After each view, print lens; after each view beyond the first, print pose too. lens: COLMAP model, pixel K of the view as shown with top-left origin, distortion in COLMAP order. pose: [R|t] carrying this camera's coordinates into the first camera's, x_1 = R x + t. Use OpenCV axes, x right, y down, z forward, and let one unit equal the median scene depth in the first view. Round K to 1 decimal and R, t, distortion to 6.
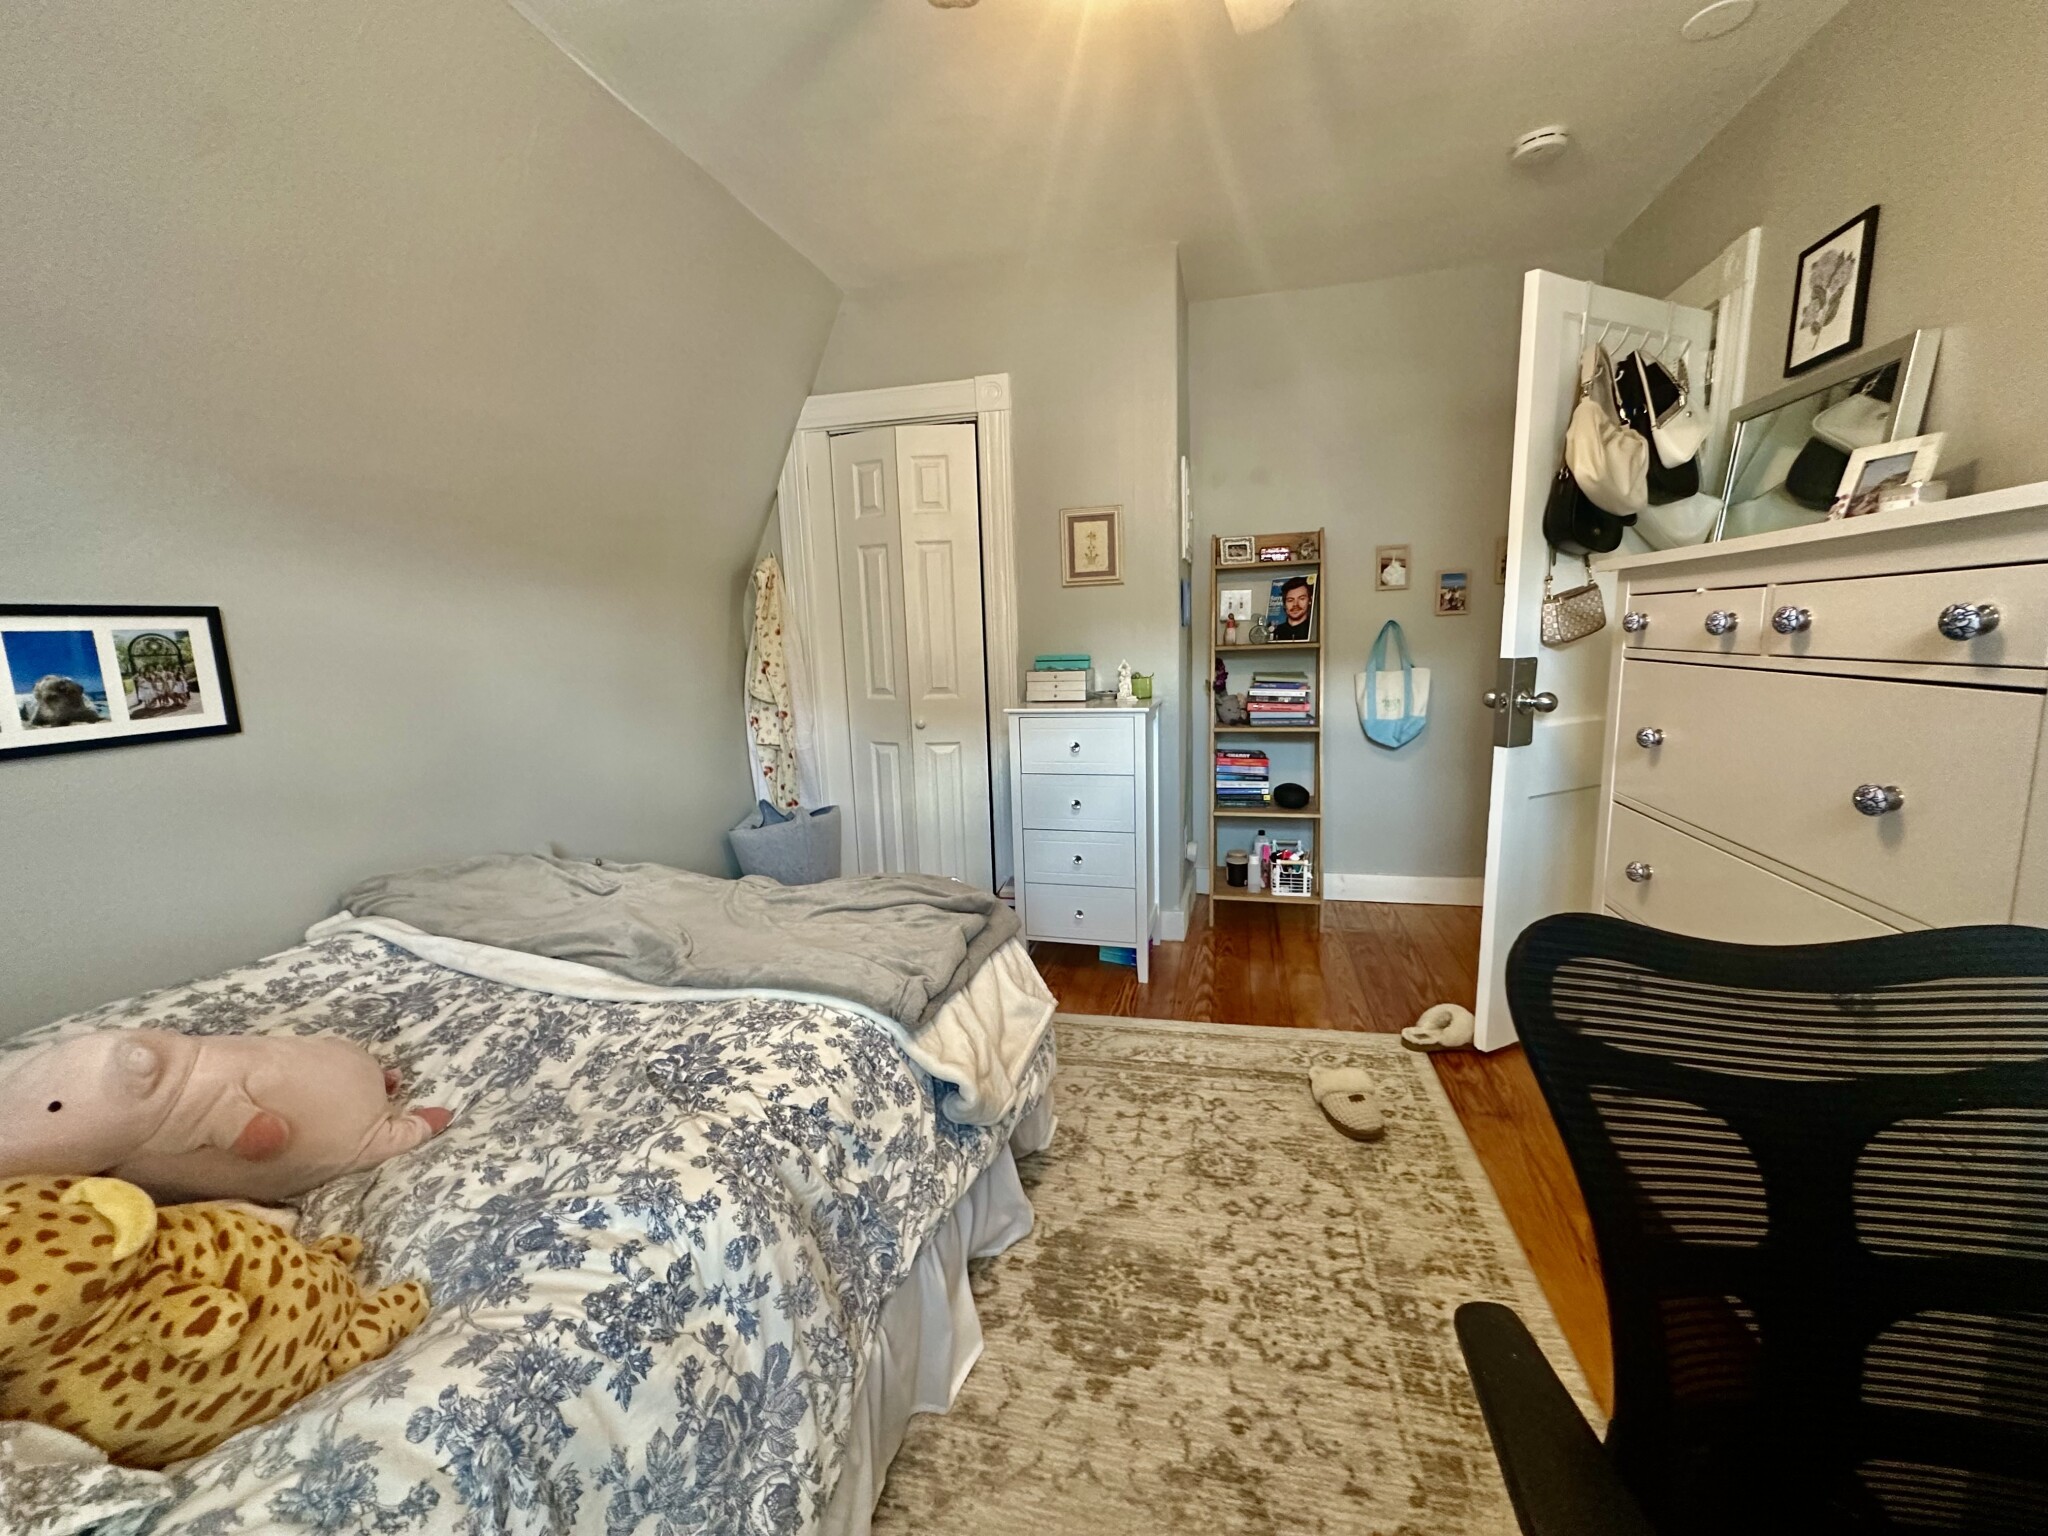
lens RADIAL K [[816.6, 0, 1018.0], [0, 816.6, 768.4], [0, 0, 1]] dist [-0.003752, 0.001280]
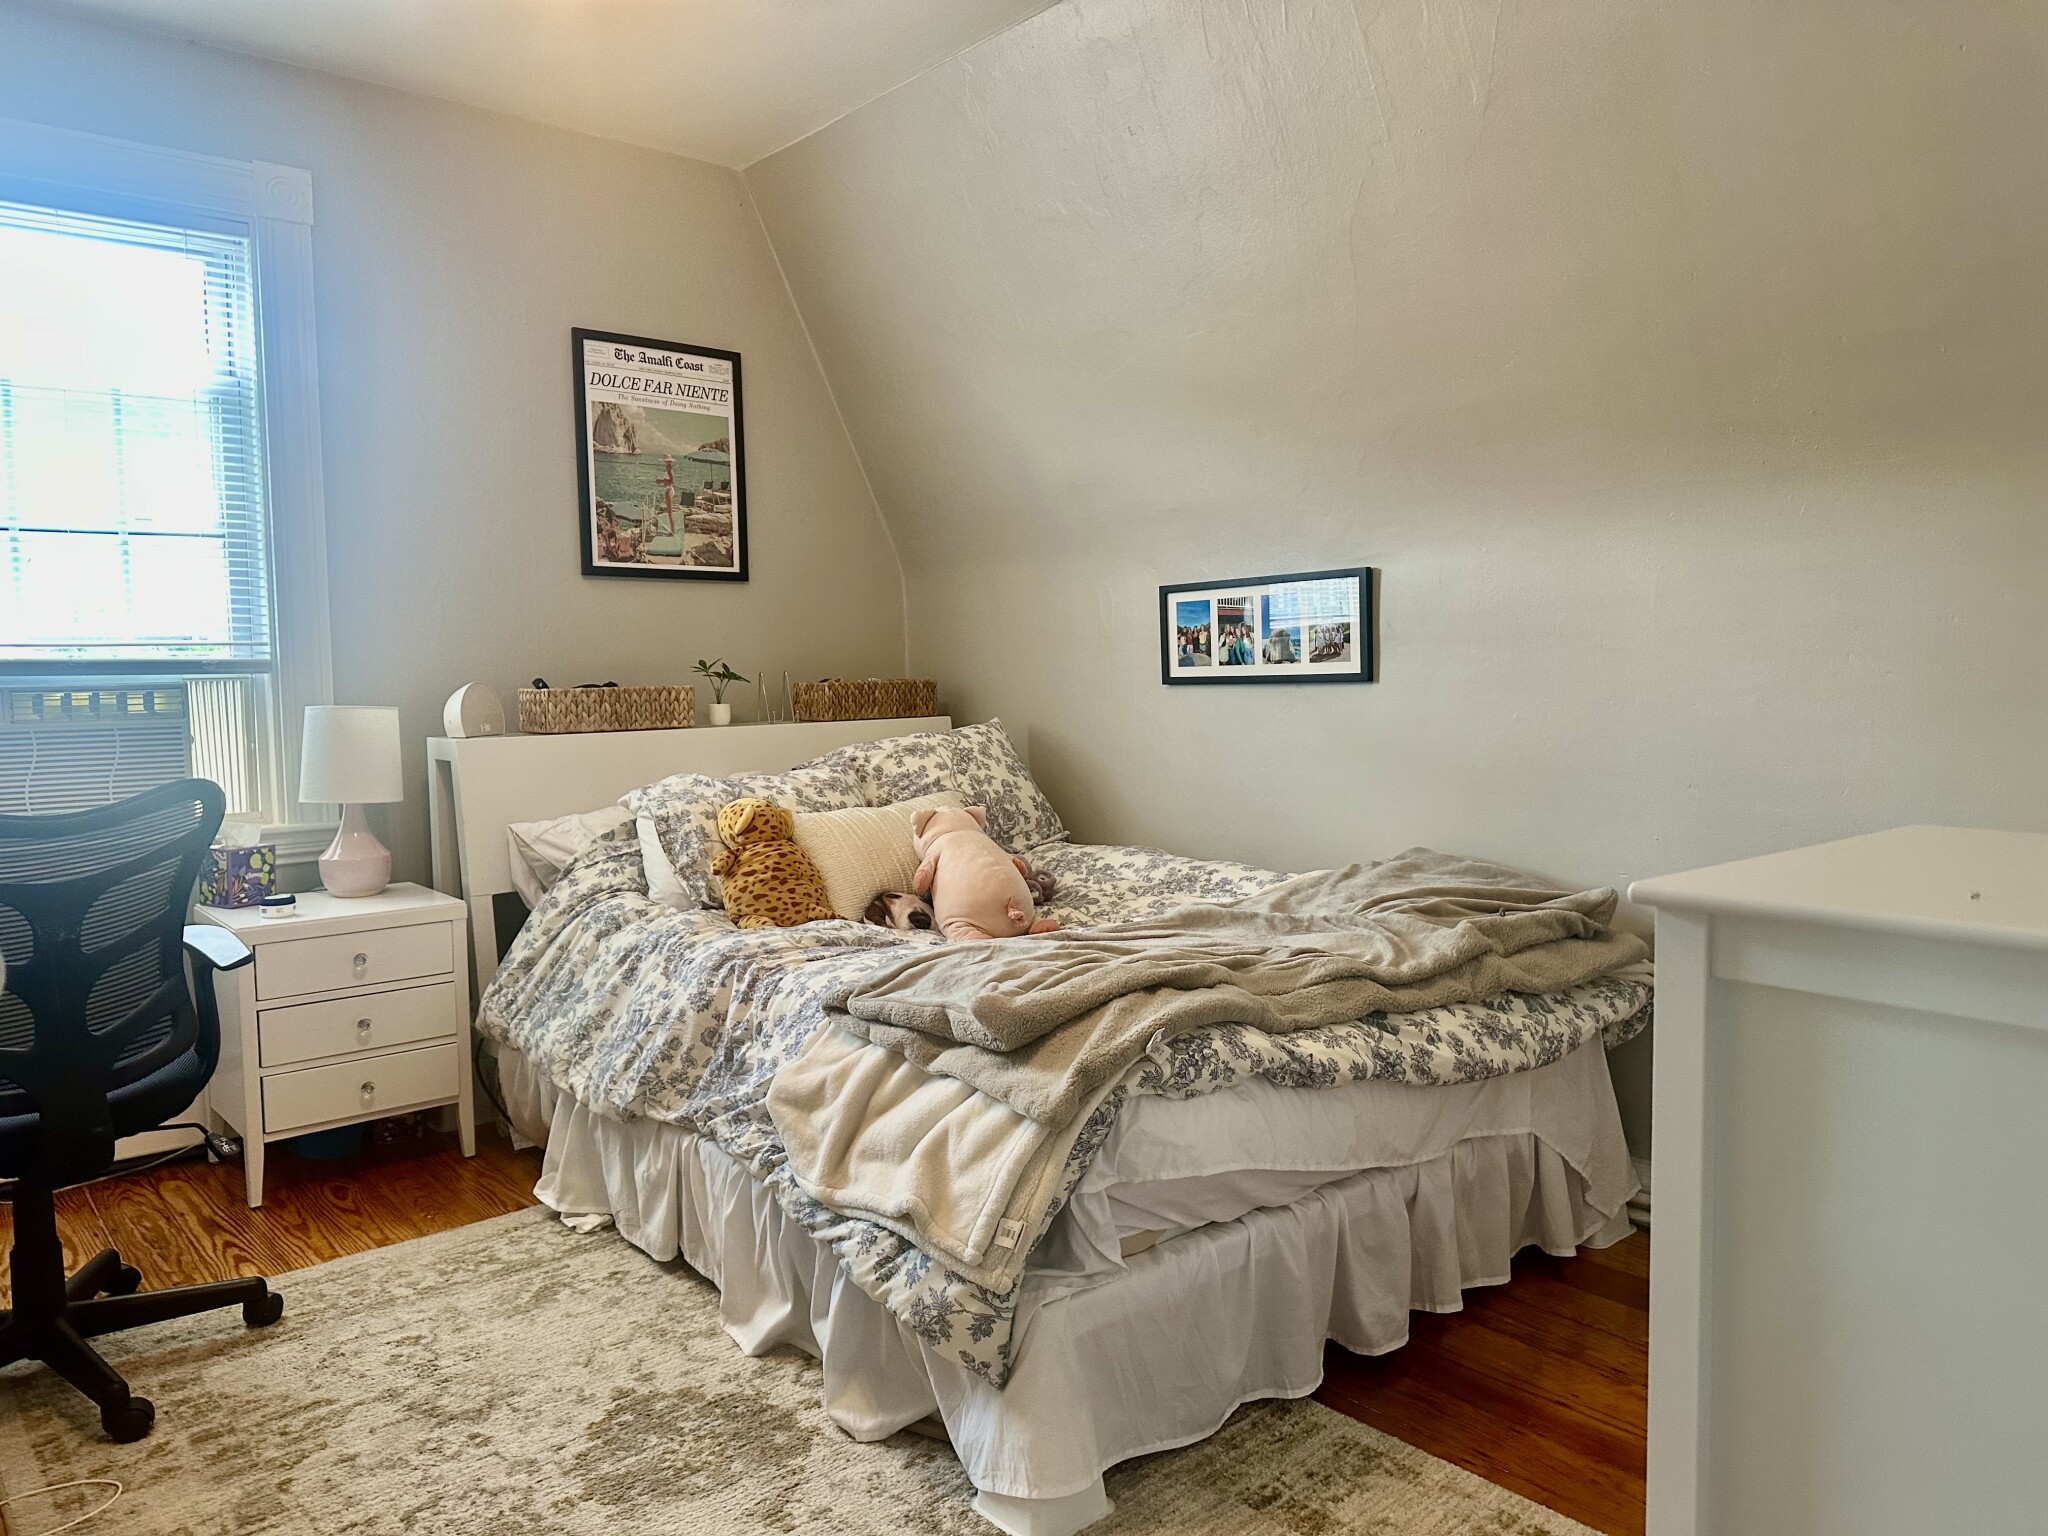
lens RADIAL K [[1442.8, 0, 1010.4], [0, 1442.8, 757.4], [0, 0, 1]] dist [0.033687, -0.044007]
pose [[-0.580530, 0.091205, -0.809114, 0.960210], [-0.099979, 0.978203, 0.181998, -0.267009], [0.808077, 0.186550, -0.558758, 1.835796]]
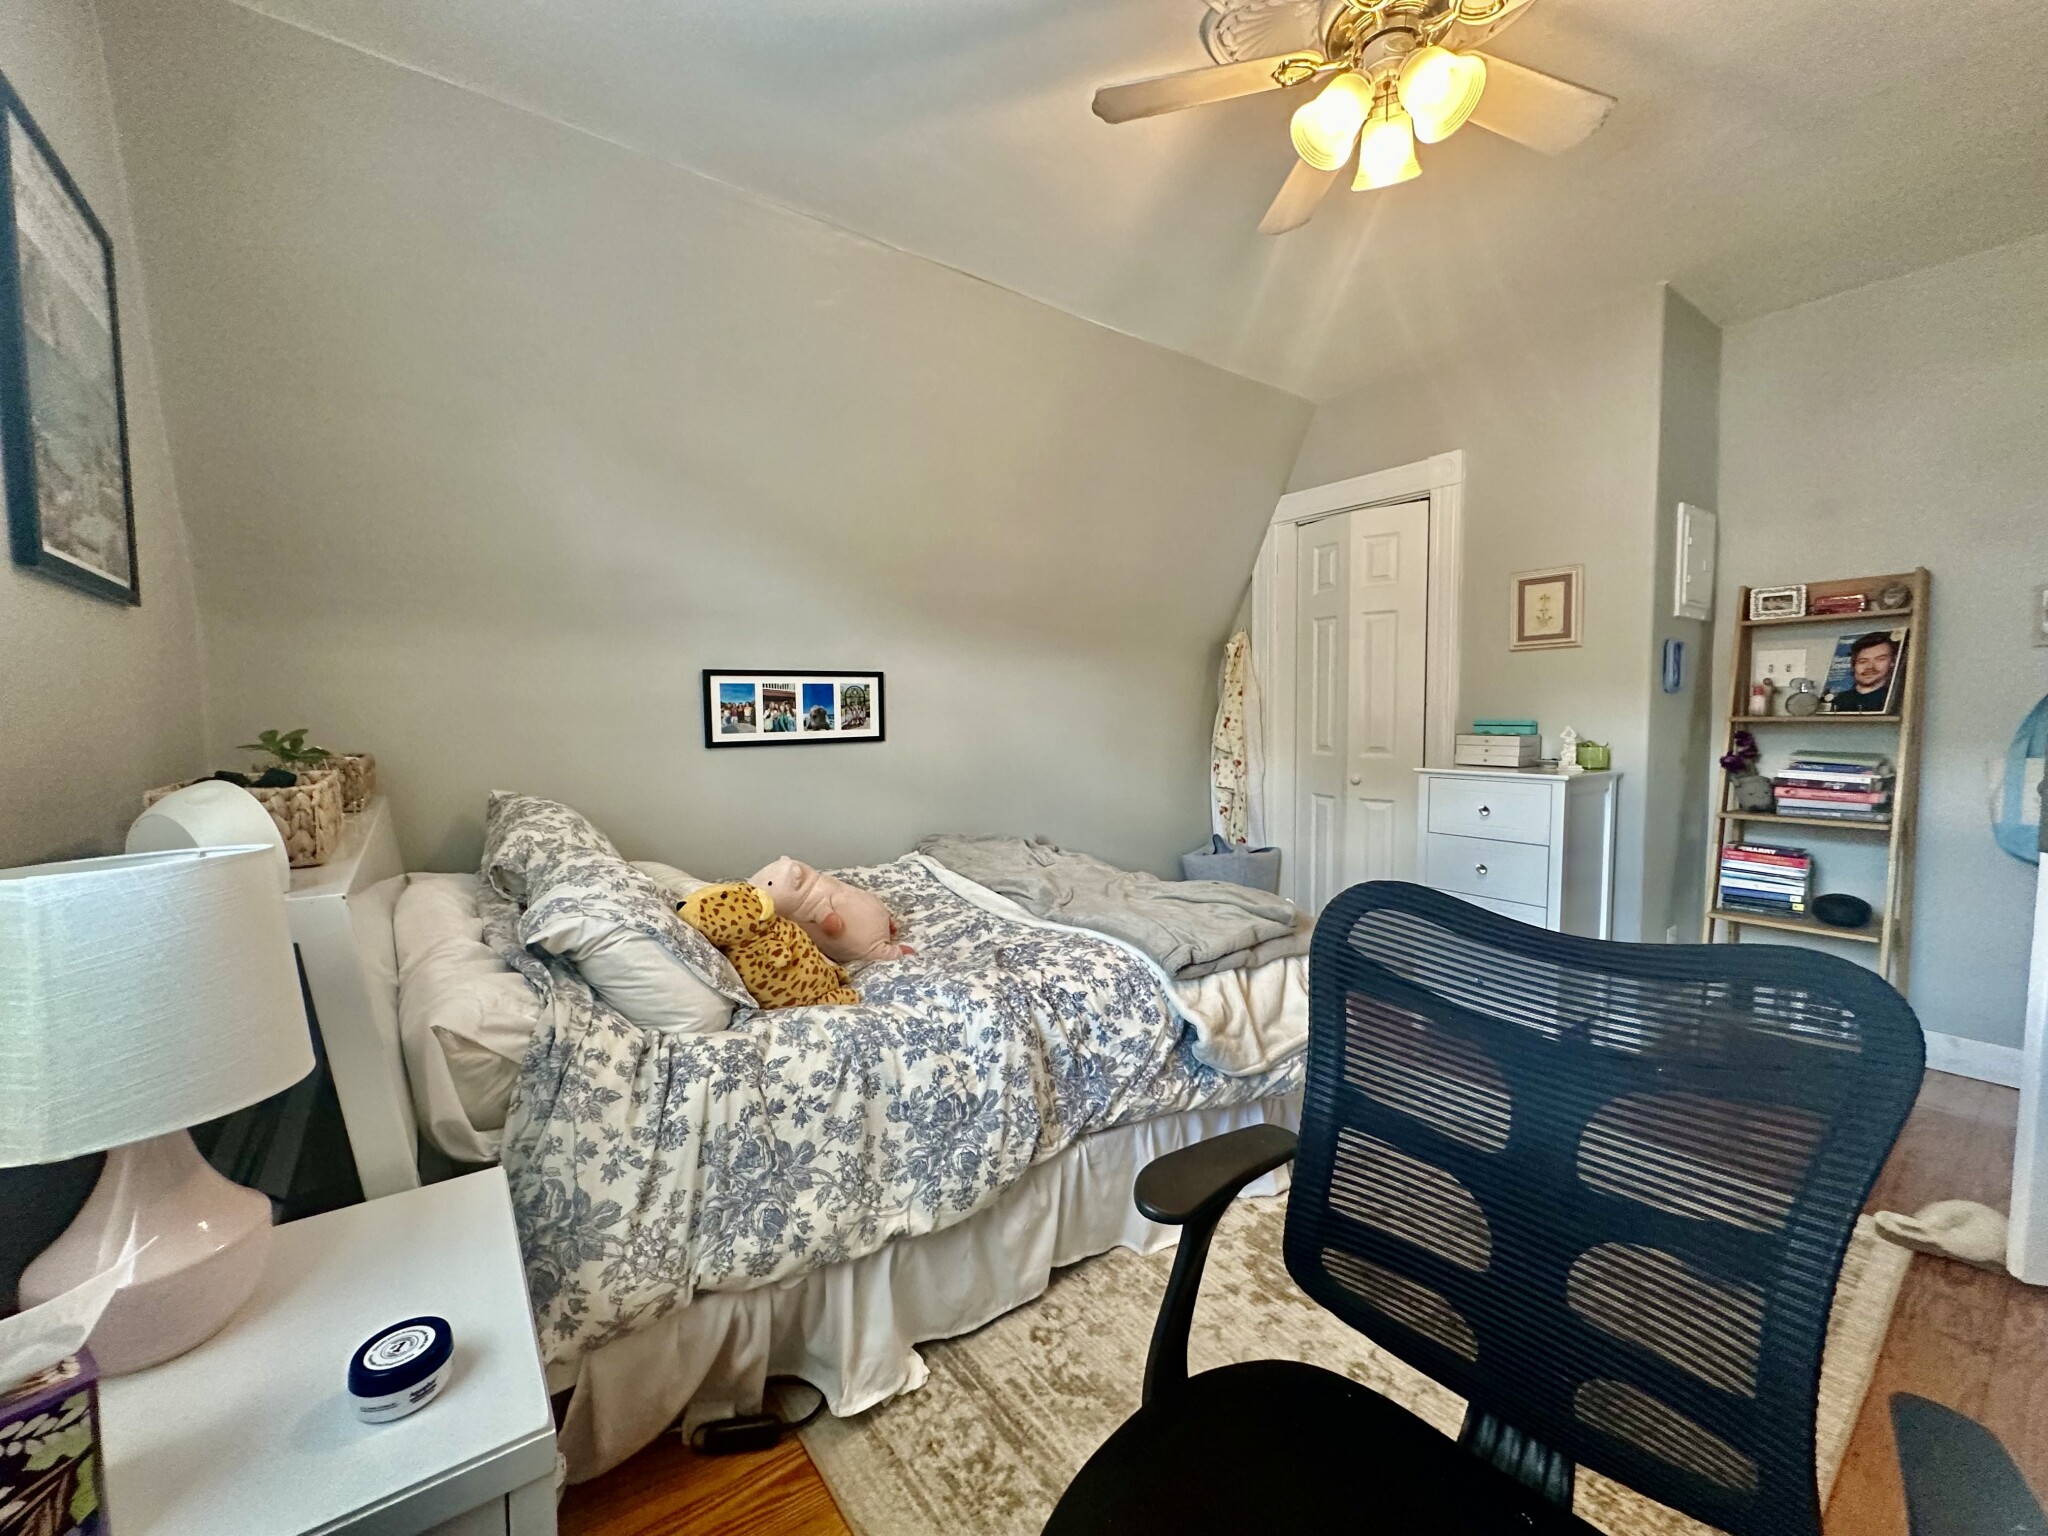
lens RADIAL K [[816.6, 0, 1018.8], [0, 816.6, 770.4], [0, 0, 1]] dist [-0.003752, 0.001280]
pose [[0.769221, 0.071922, -0.634922, 0.456727], [-0.121948, 0.991906, -0.035382, 0.051677], [0.627238, 0.104644, 0.771766, -0.214339]]
